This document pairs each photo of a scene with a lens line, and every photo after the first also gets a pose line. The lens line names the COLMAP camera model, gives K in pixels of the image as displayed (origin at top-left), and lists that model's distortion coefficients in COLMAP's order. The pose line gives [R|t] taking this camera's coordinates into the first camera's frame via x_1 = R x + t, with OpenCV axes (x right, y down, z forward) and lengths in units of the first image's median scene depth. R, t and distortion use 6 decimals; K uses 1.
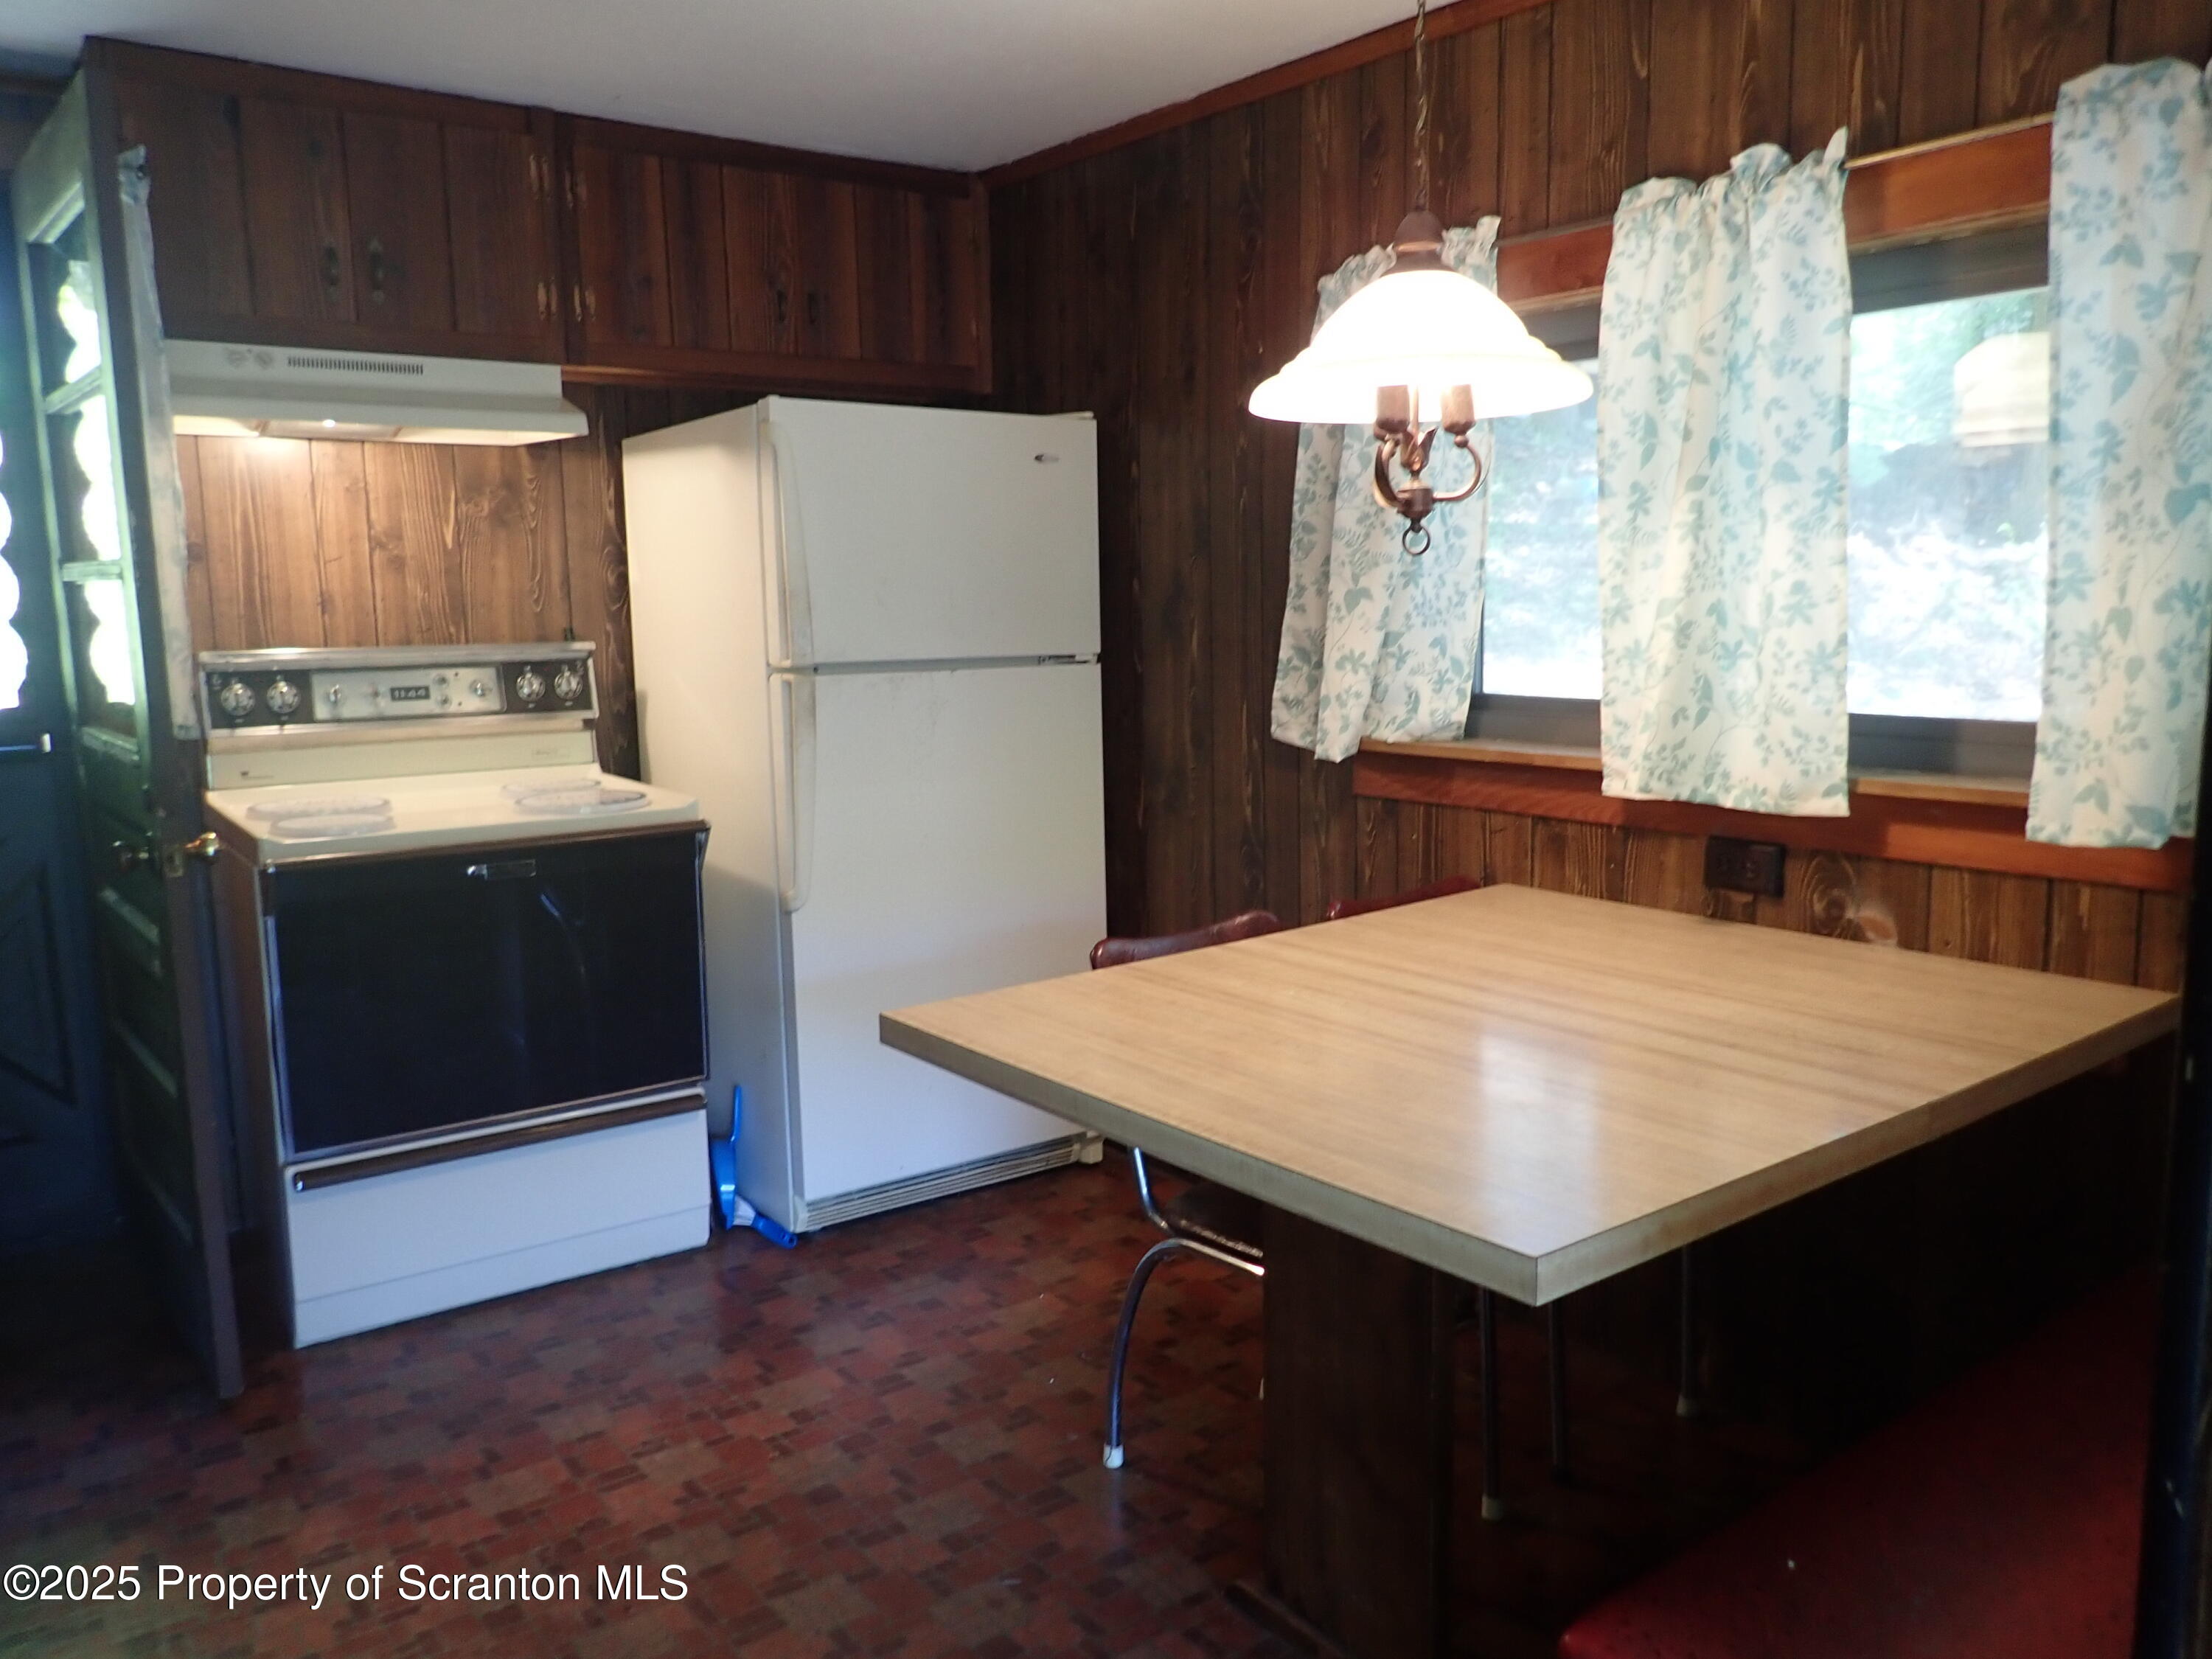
lens RADIAL K [[1647.4, 0, 1100.9], [0, 1647.4, 819.5], [0, 0, 1]] dist [0.008640, -0.005653]
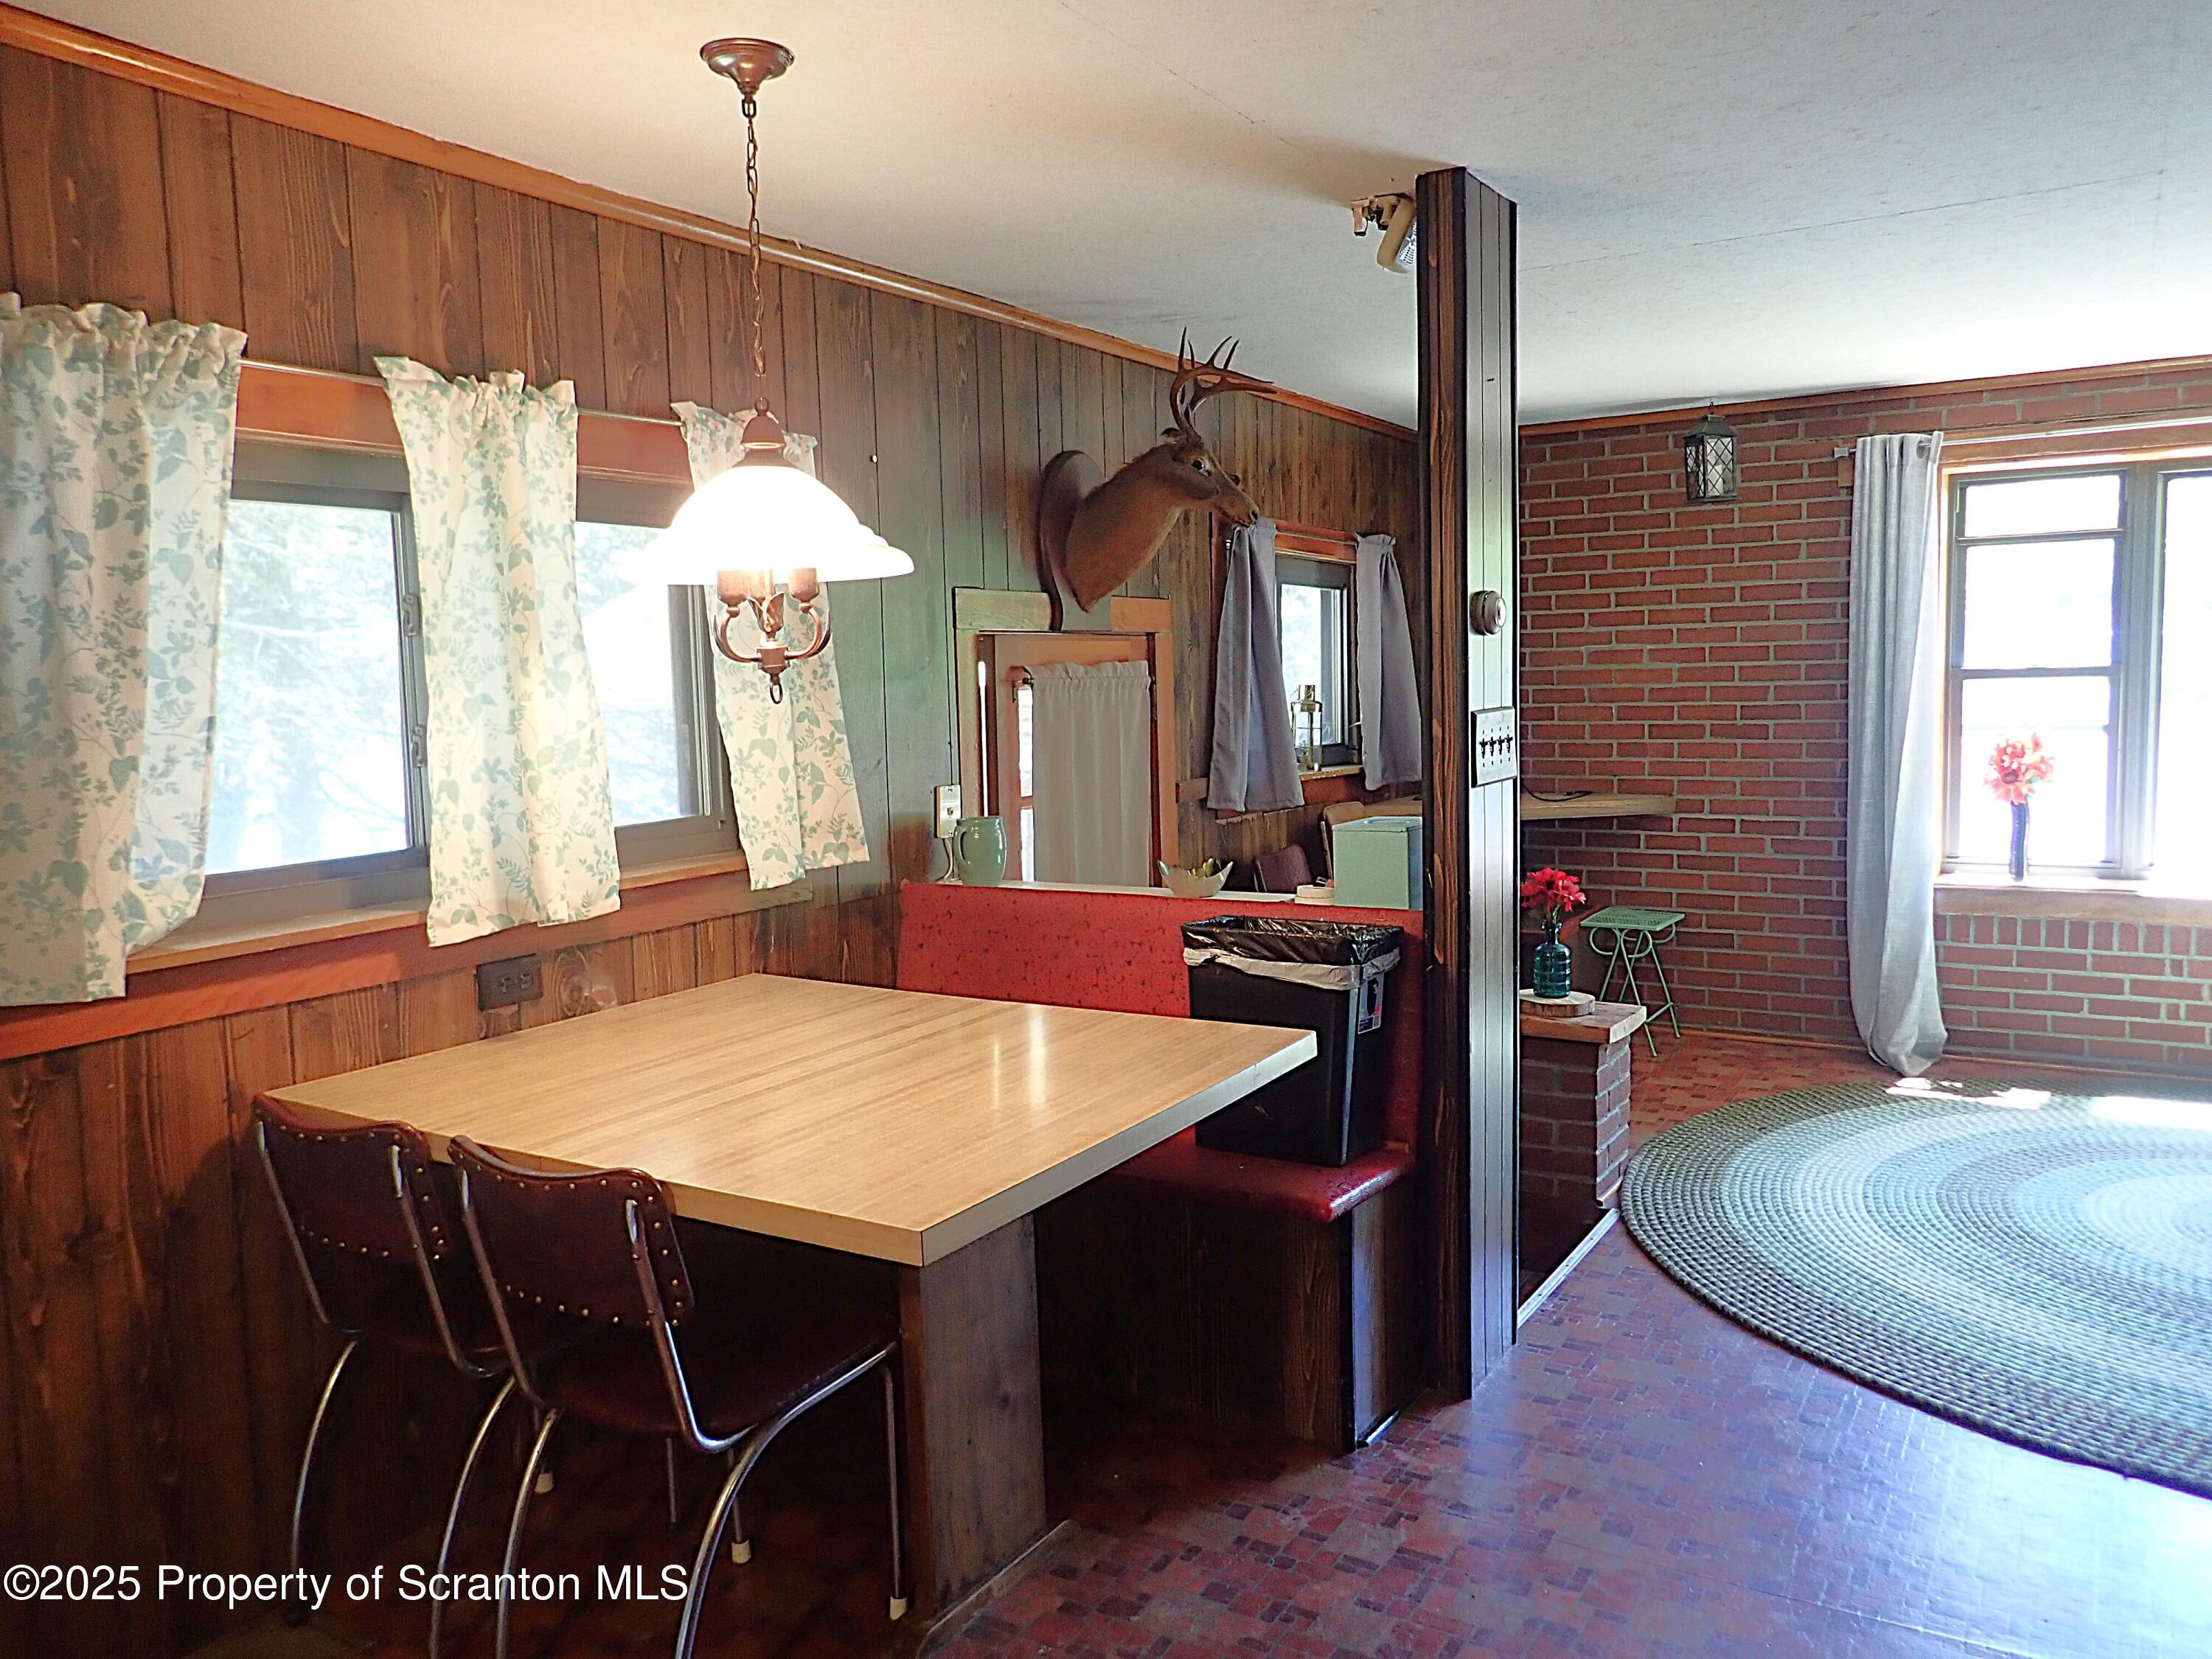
lens RADIAL K [[1647.4, 0, 1128.1], [0, 1647.4, 813.1], [0, 0, 1]] dist [0.008640, -0.005653]
pose [[-0.367831, -0.052563, 0.928406, -0.706322], [0.163140, 0.979268, 0.120078, -0.132228], [-0.915470, 0.195629, -0.351630, 0.858781]]
